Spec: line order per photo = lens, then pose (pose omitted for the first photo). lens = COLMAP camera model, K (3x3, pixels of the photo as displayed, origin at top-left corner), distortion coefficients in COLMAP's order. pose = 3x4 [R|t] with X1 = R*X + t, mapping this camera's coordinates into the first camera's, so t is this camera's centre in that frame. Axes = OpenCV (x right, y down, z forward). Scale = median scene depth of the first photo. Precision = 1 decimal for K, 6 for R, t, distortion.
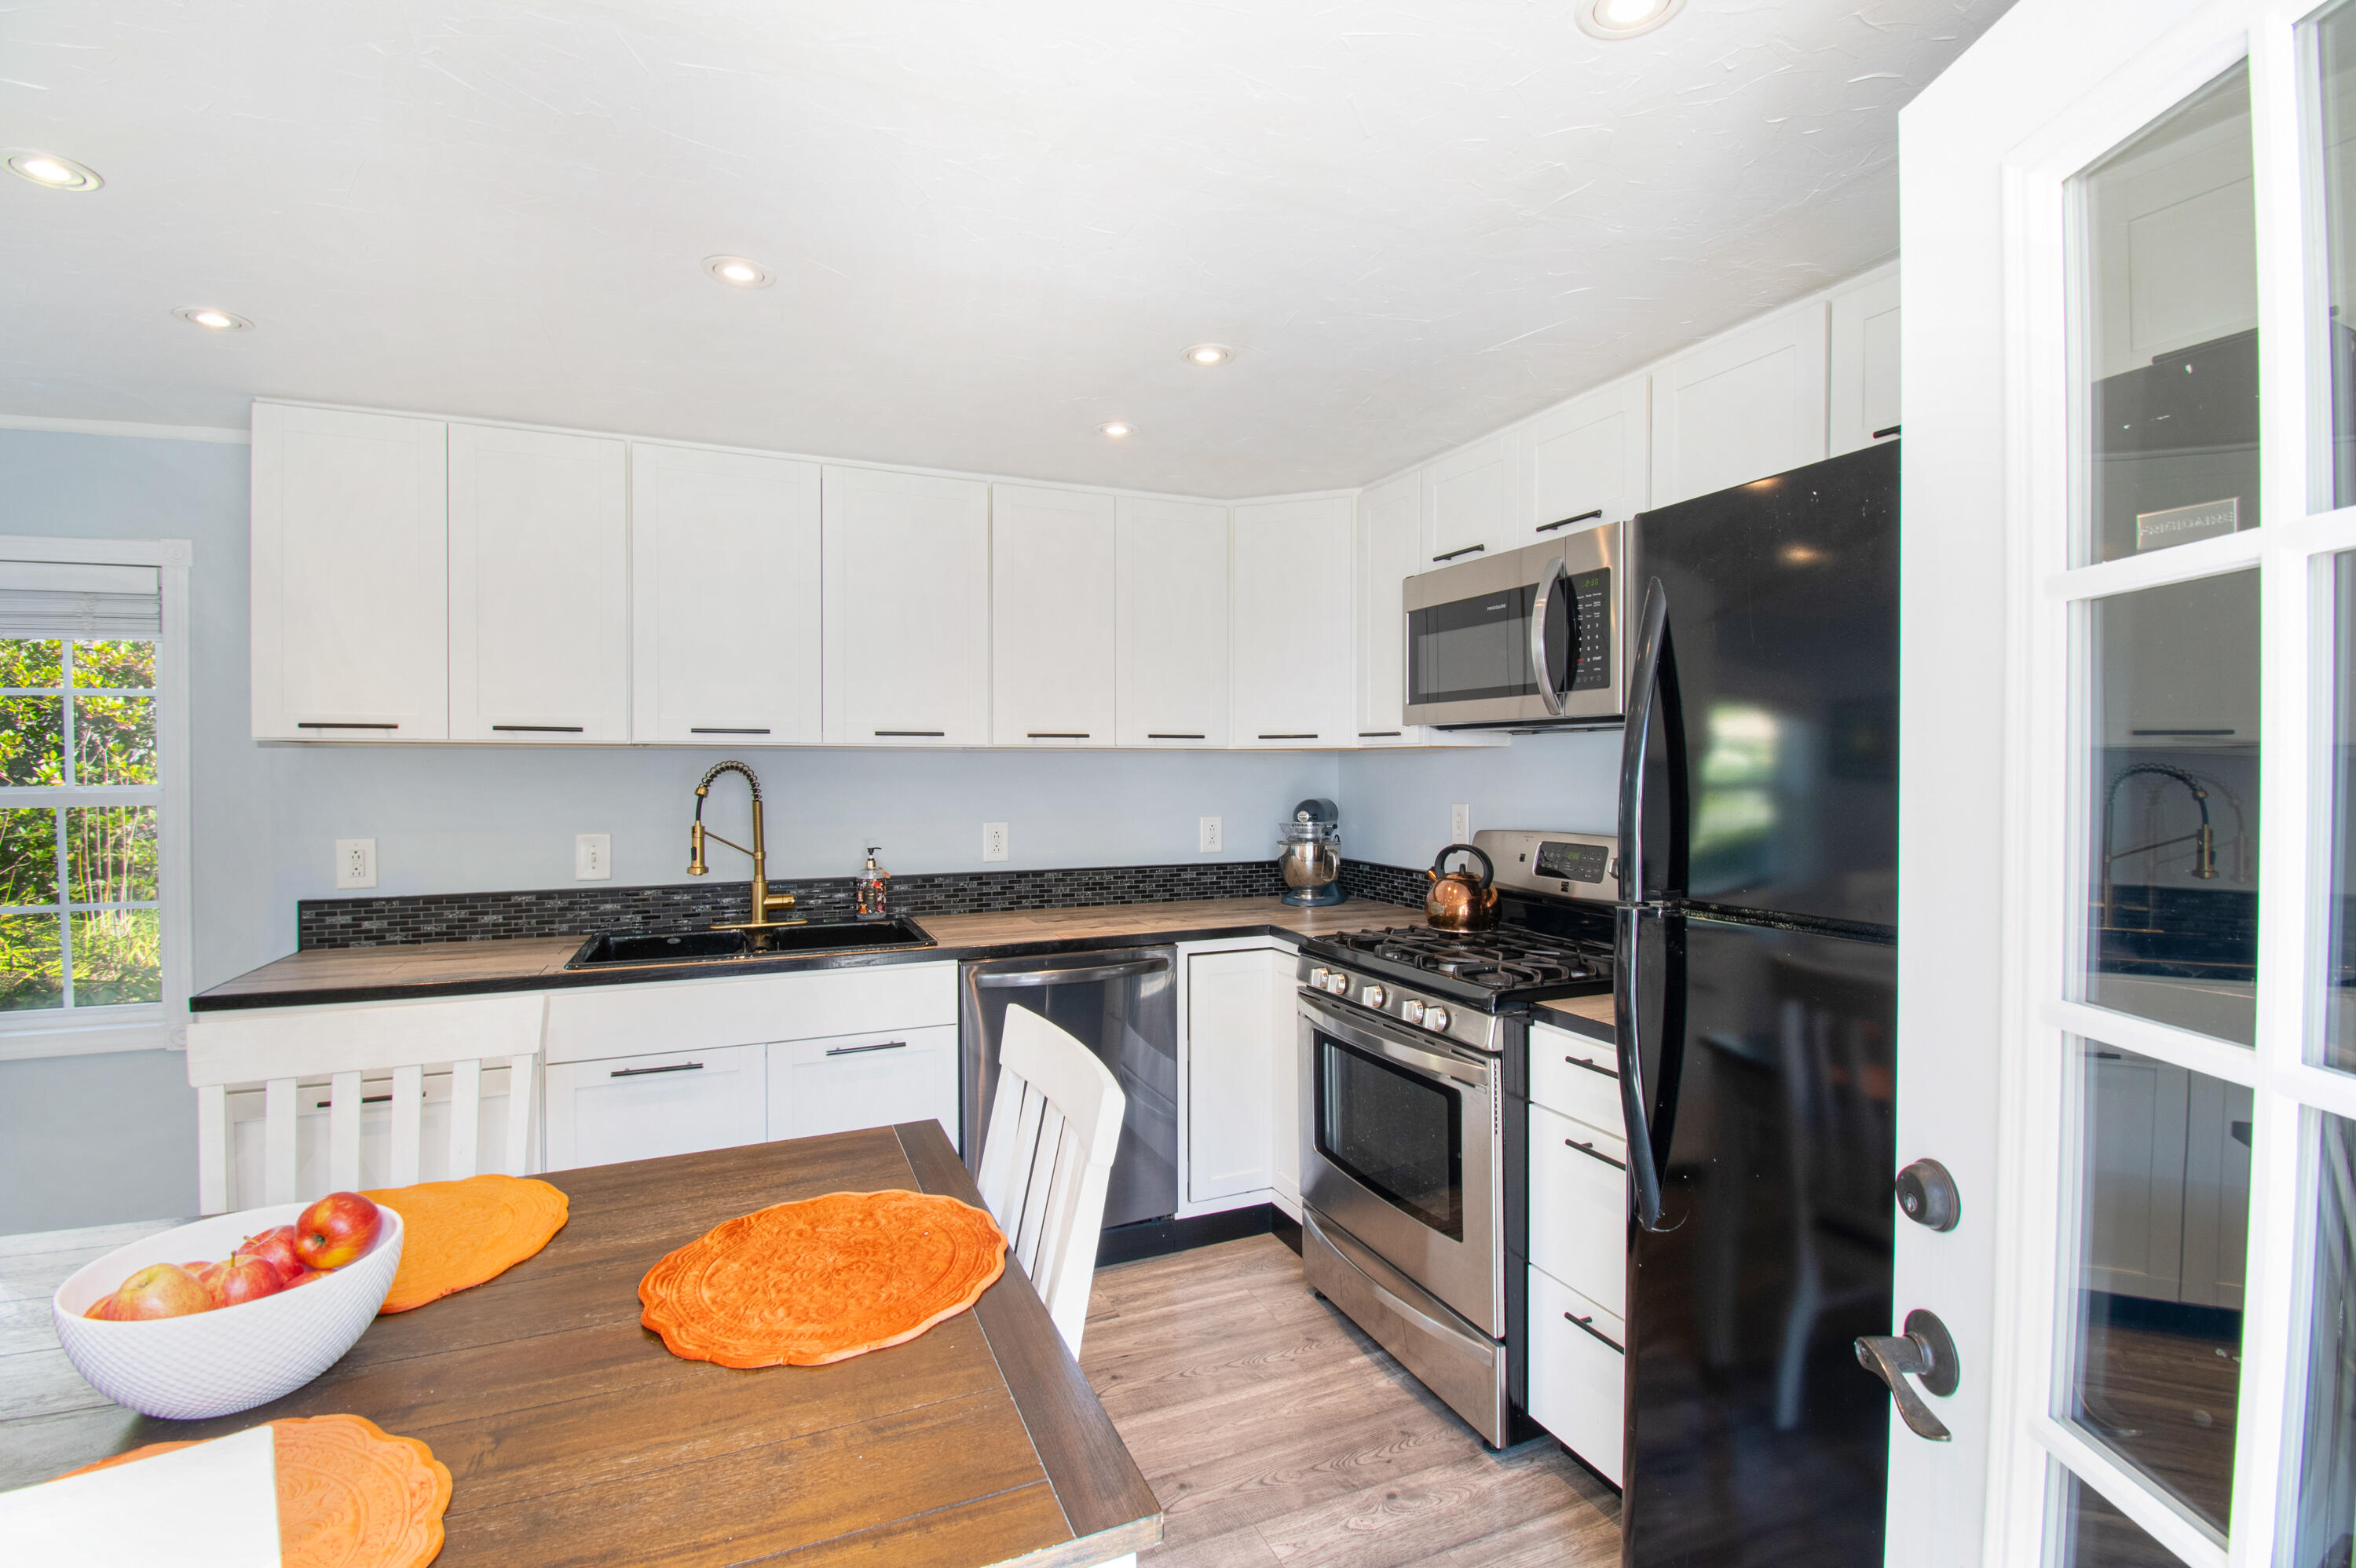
lens RADIAL K [[1029.8, 0, 1176.8], [0, 1029.8, 775.3], [0, 0, 1]] dist [0.020760, -0.026015]
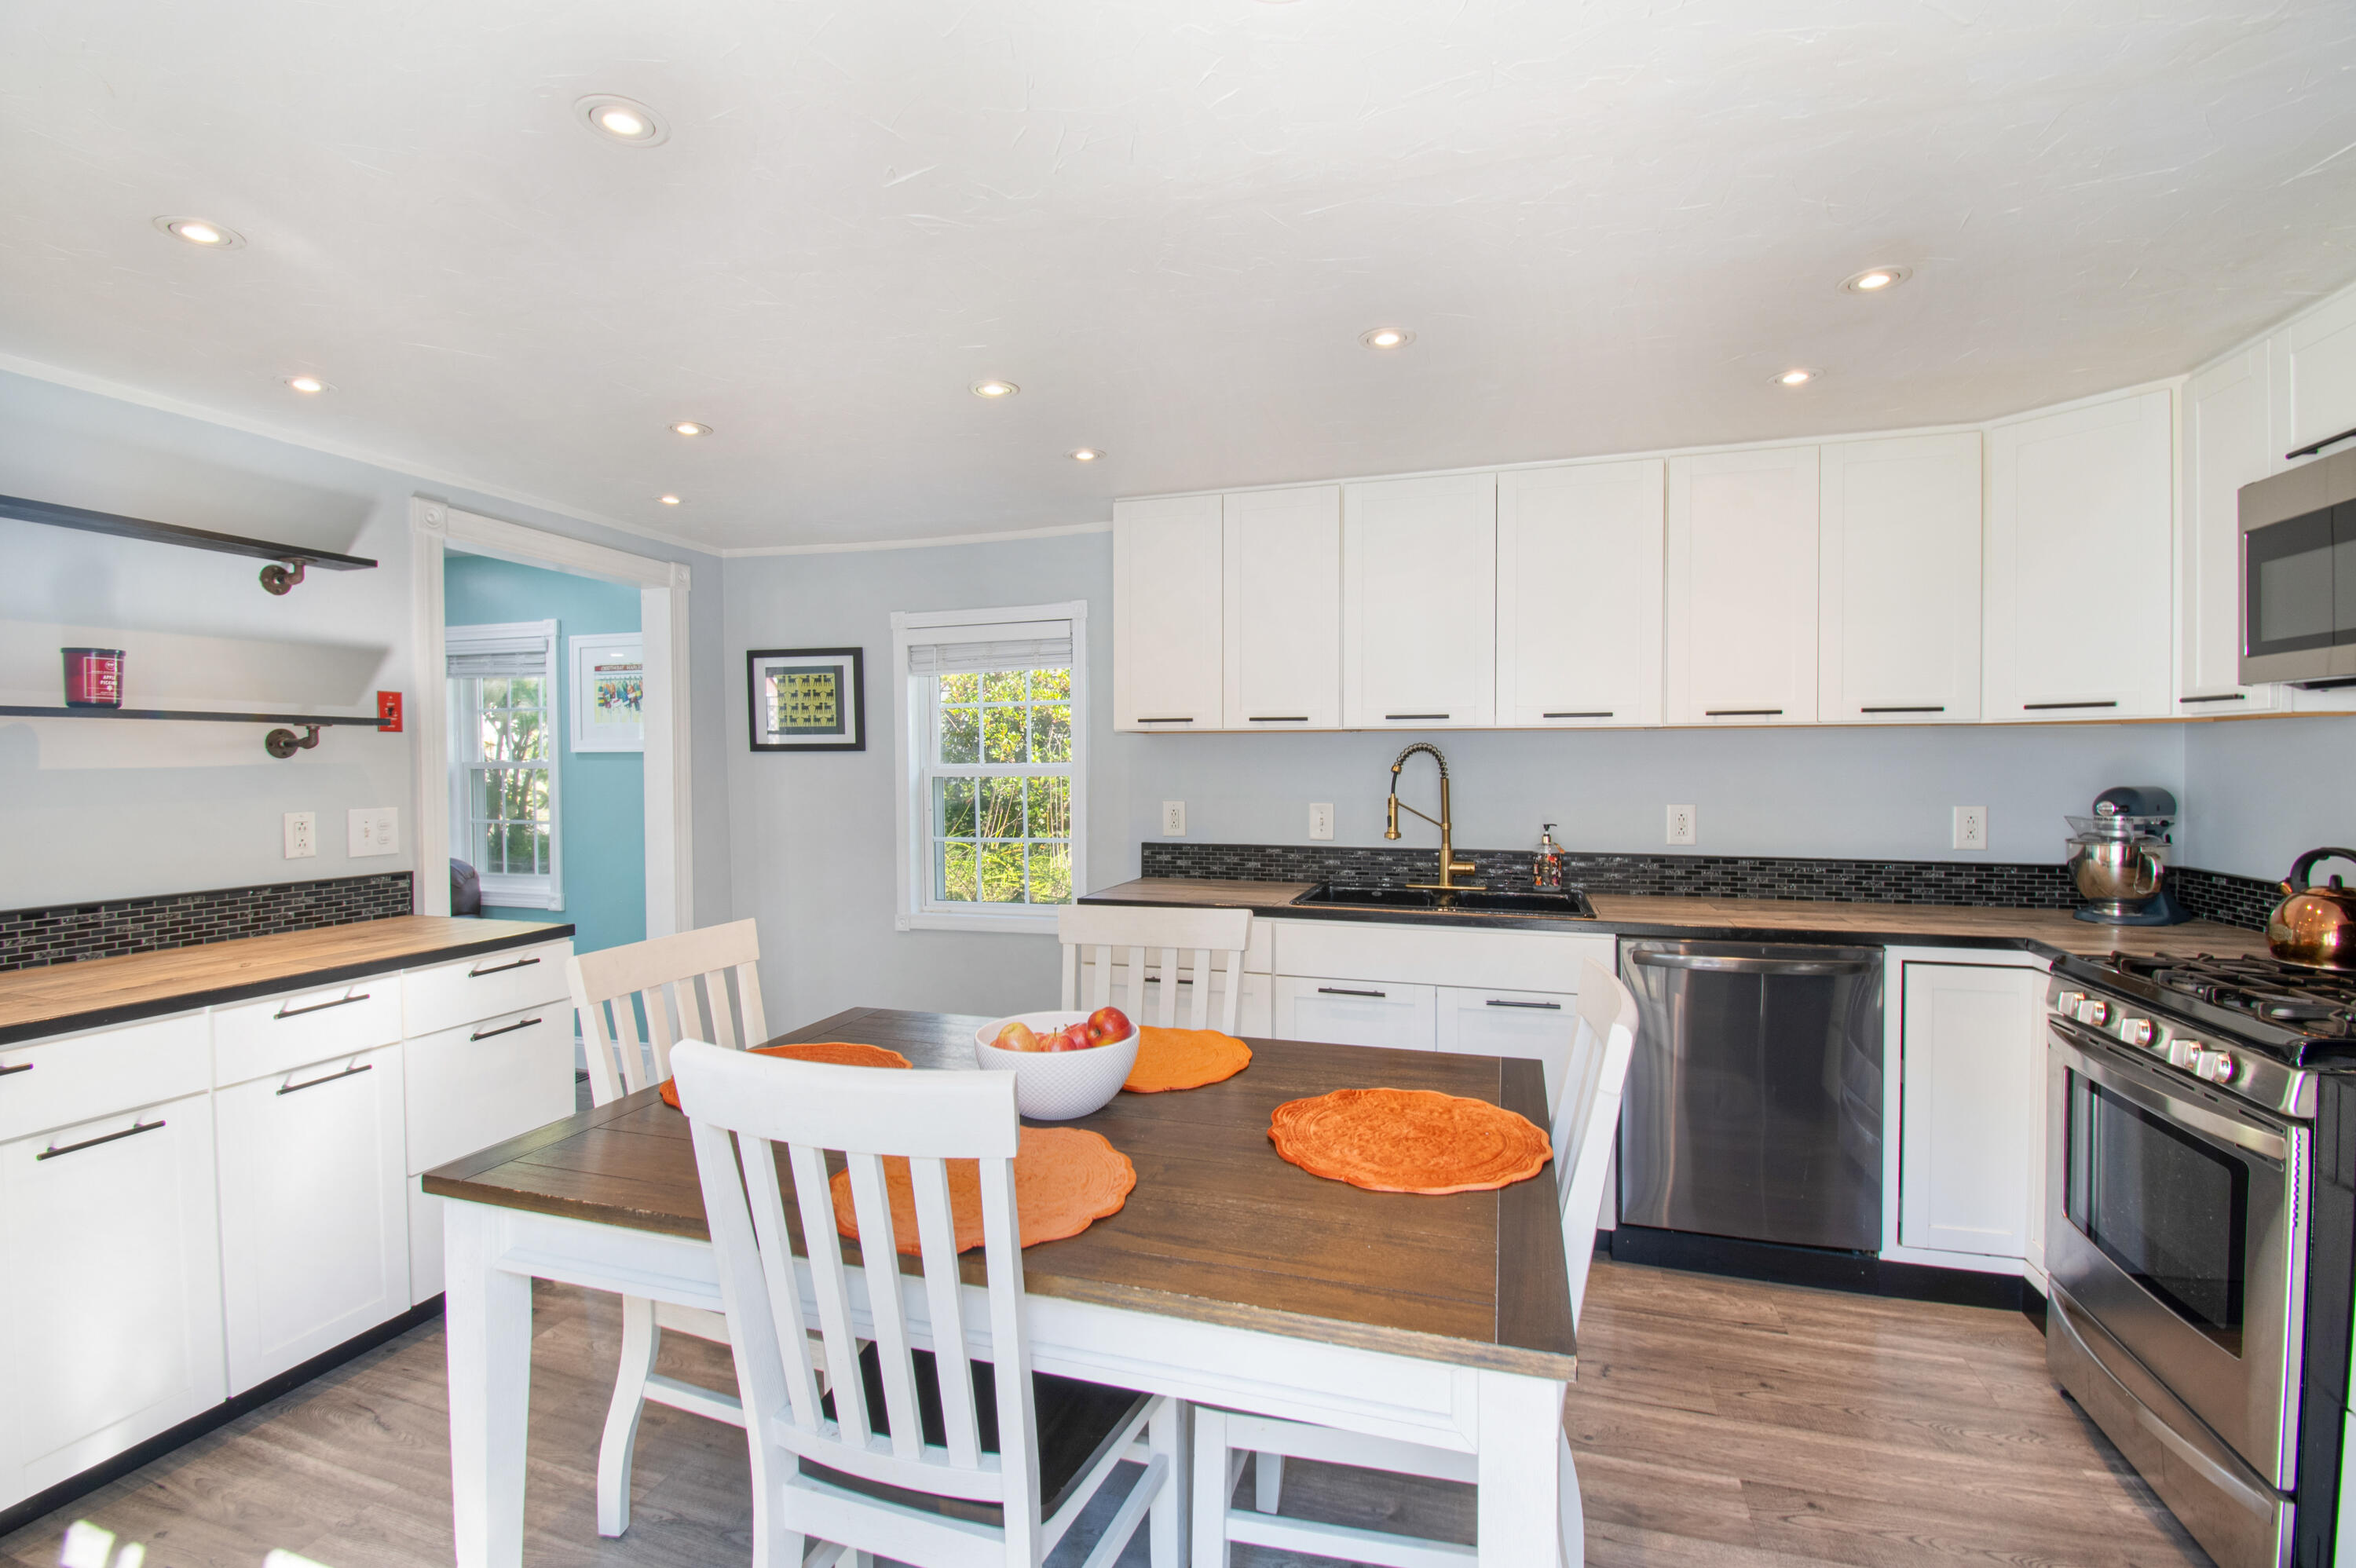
lens RADIAL K [[1029.8, 0, 1176.8], [0, 1029.8, 775.3], [0, 0, 1]] dist [0.020760, -0.026015]
pose [[0.755171, 0.009158, -0.655463, 0.128479], [-0.003757, 0.999946, 0.009643, 0.012851], [0.655517, -0.004820, 0.755165, -0.058019]]
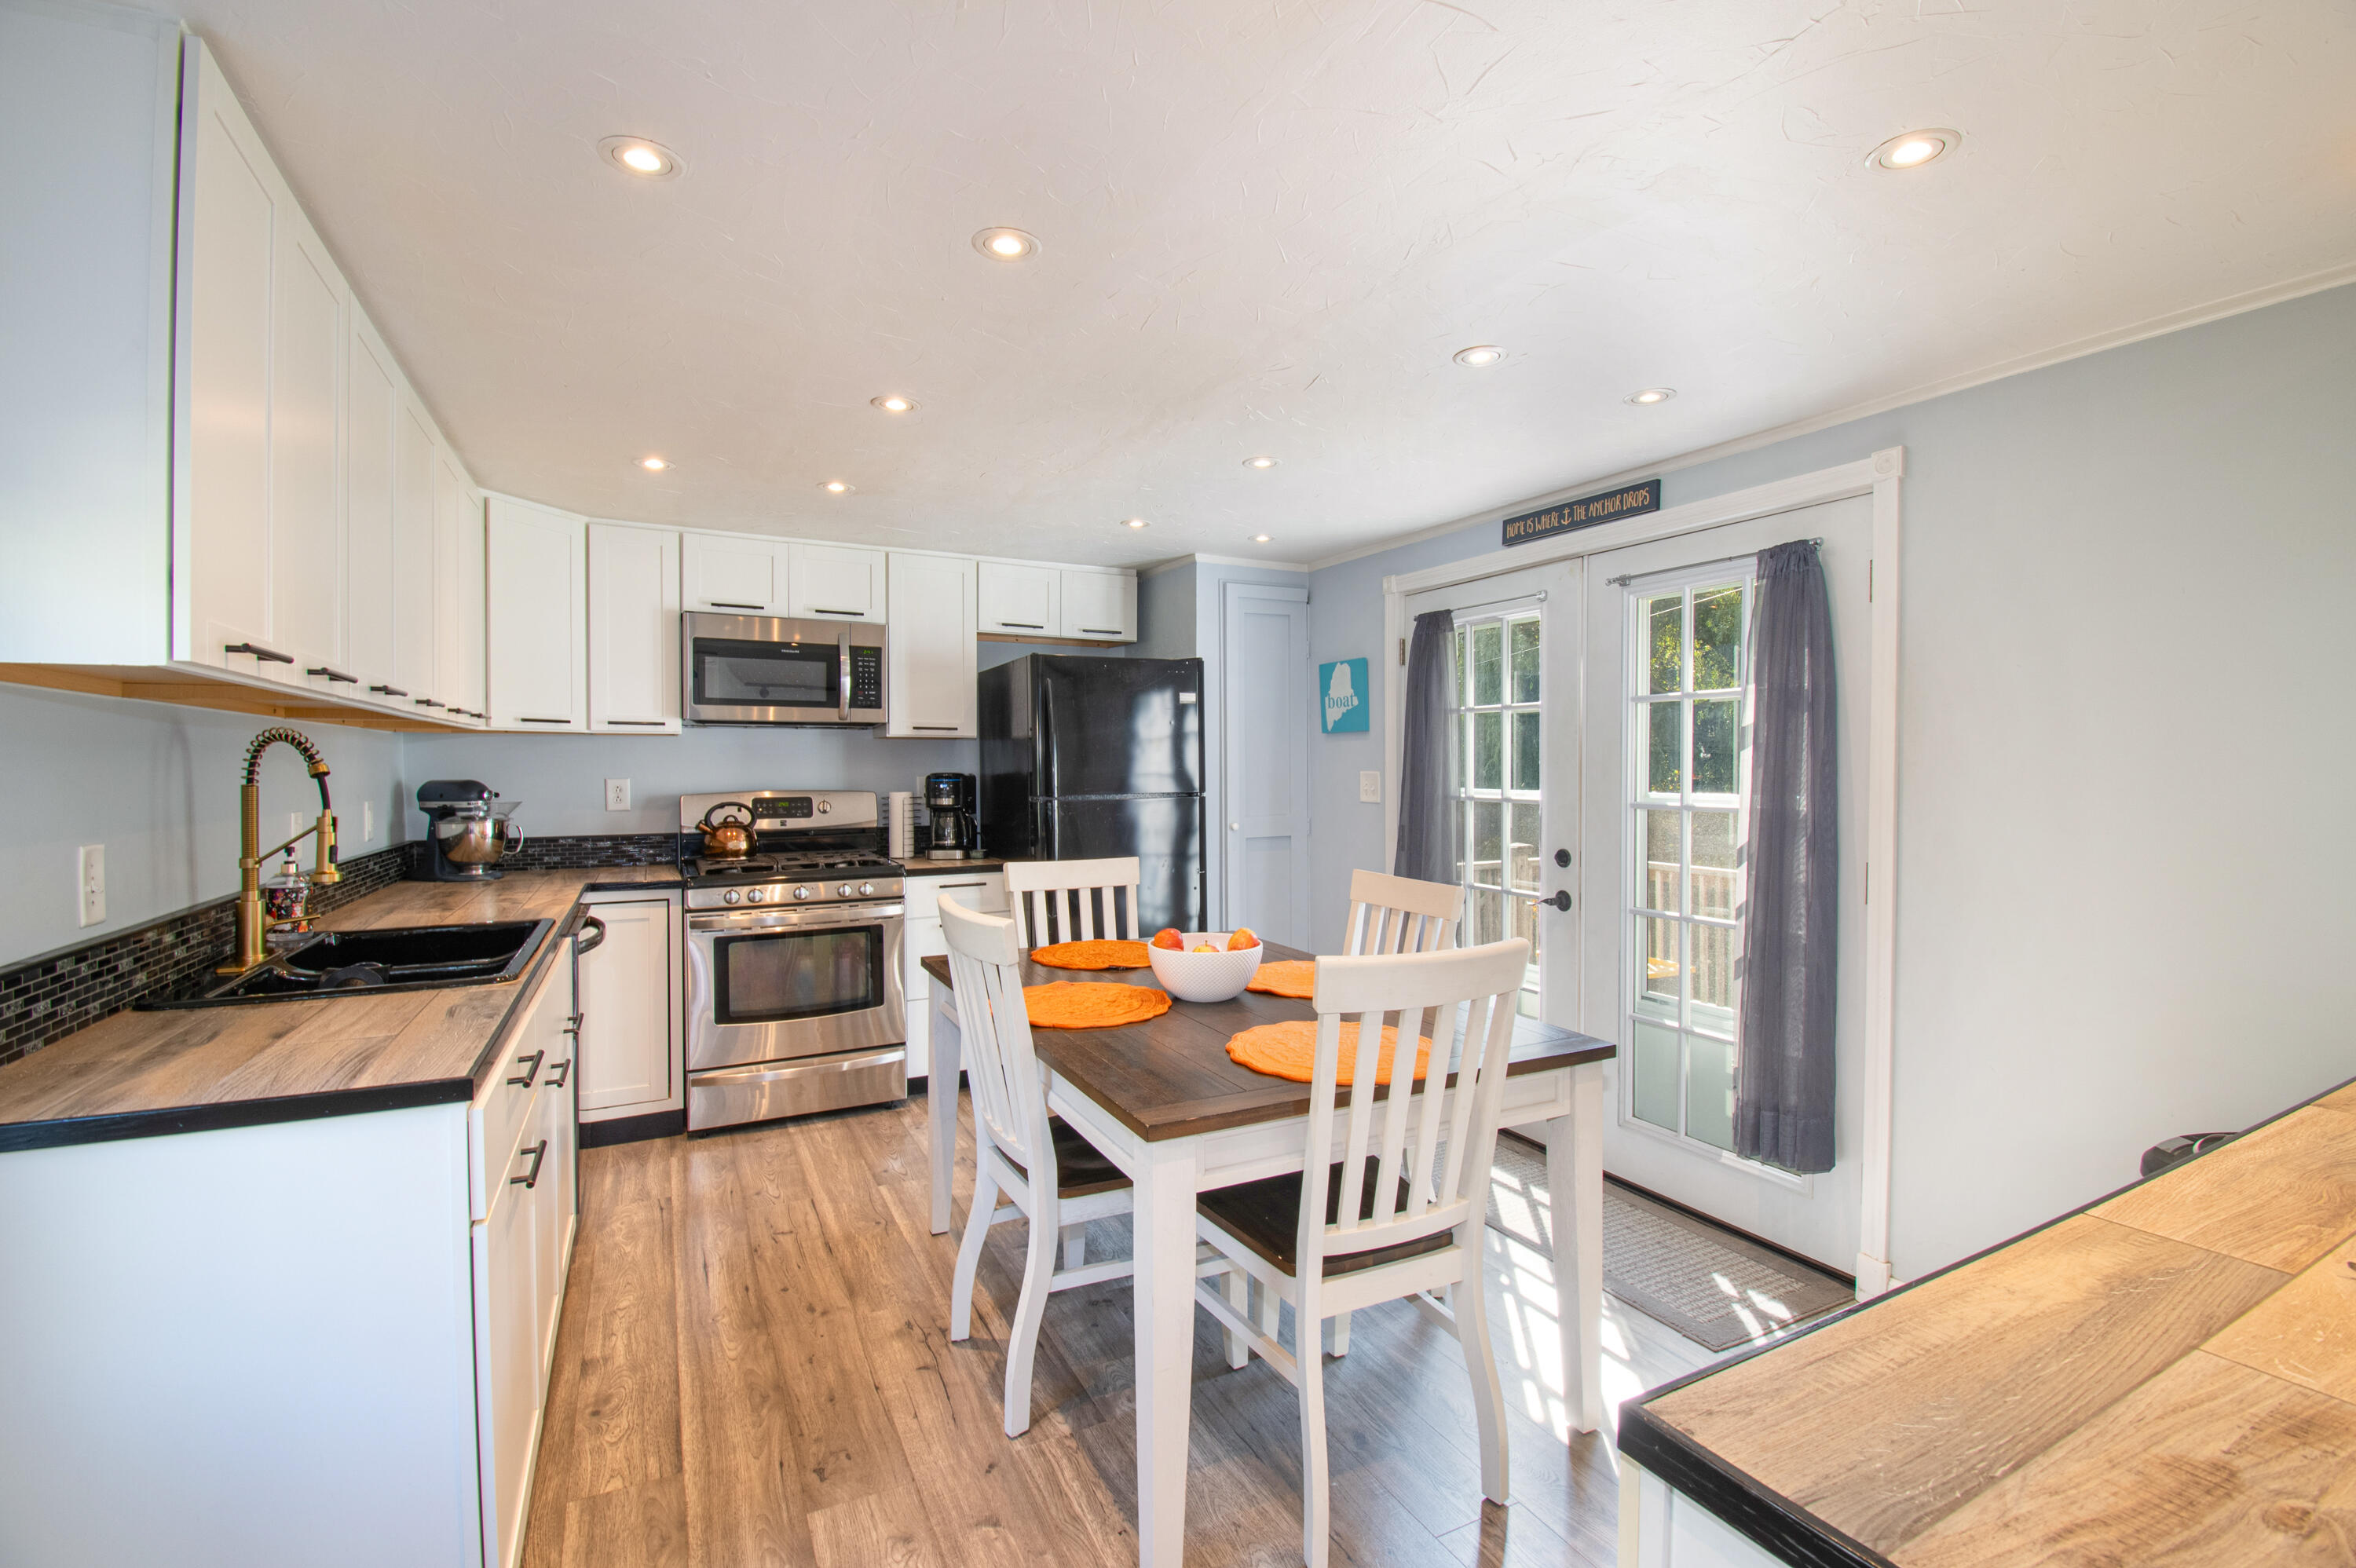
lens RADIAL K [[1029.8, 0, 1176.8], [0, 1029.8, 775.3], [0, 0, 1]] dist [0.020760, -0.026015]
pose [[-0.068962, -0.007739, 0.997589, -1.236067], [0.010975, 0.999904, 0.008515, 0.022911], [-0.997559, 0.011535, -0.068870, 0.460059]]
